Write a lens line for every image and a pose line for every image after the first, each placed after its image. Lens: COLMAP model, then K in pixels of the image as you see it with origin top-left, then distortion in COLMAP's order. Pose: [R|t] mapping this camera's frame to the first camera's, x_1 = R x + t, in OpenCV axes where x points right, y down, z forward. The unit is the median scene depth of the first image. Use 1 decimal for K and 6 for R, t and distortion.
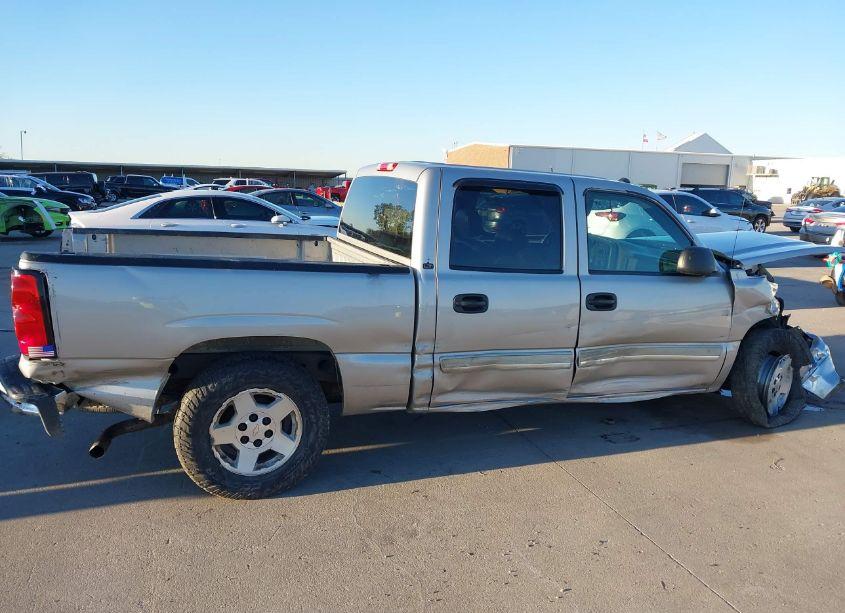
lens RADIAL K [[653.5, 0, 424.8], [0, 653.5, 329.3], [0, 0, 1]] dist [0.050065, -0.067069]
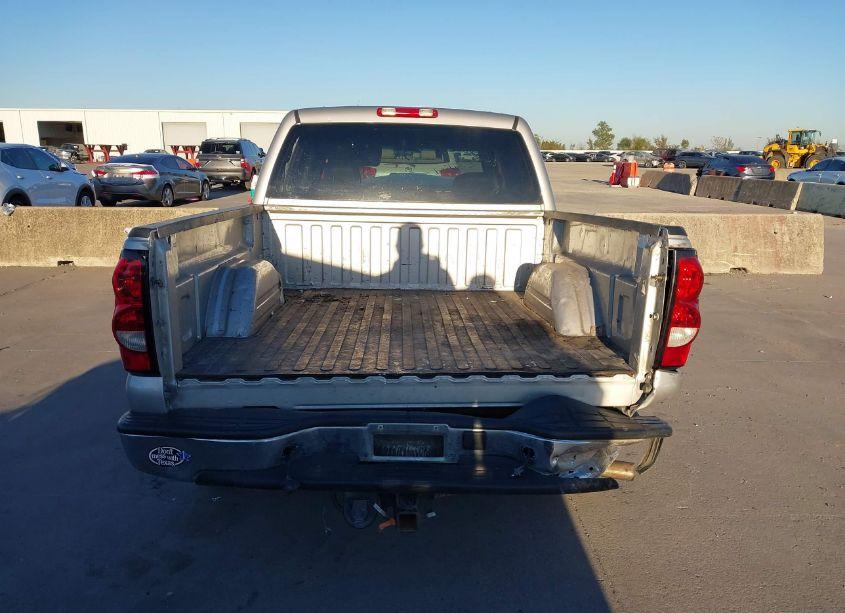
lens RADIAL K [[653.5, 0, 424.8], [0, 653.5, 329.3], [0, 0, 1]] dist [0.050065, -0.067069]
pose [[0.336457, -0.265253, 0.903569, -1.055898], [0.203814, 0.957279, 0.205127, -0.163187], [-0.919378, 0.115144, 0.376146, 0.764961]]
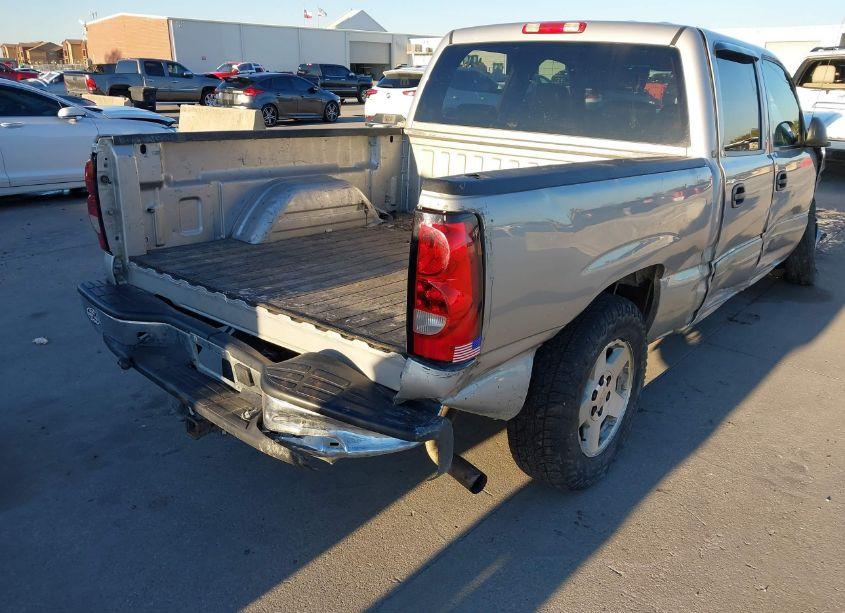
lens RADIAL K [[657.0, 0, 423.1], [0, 657.0, 323.6], [0, 0, 1]] dist [0.040082, -0.047185]
pose [[0.878858, -0.184948, 0.439777, -0.674018], [0.114154, 0.976545, 0.182559, -0.077567], [-0.463226, -0.110241, 0.879357, 0.397117]]
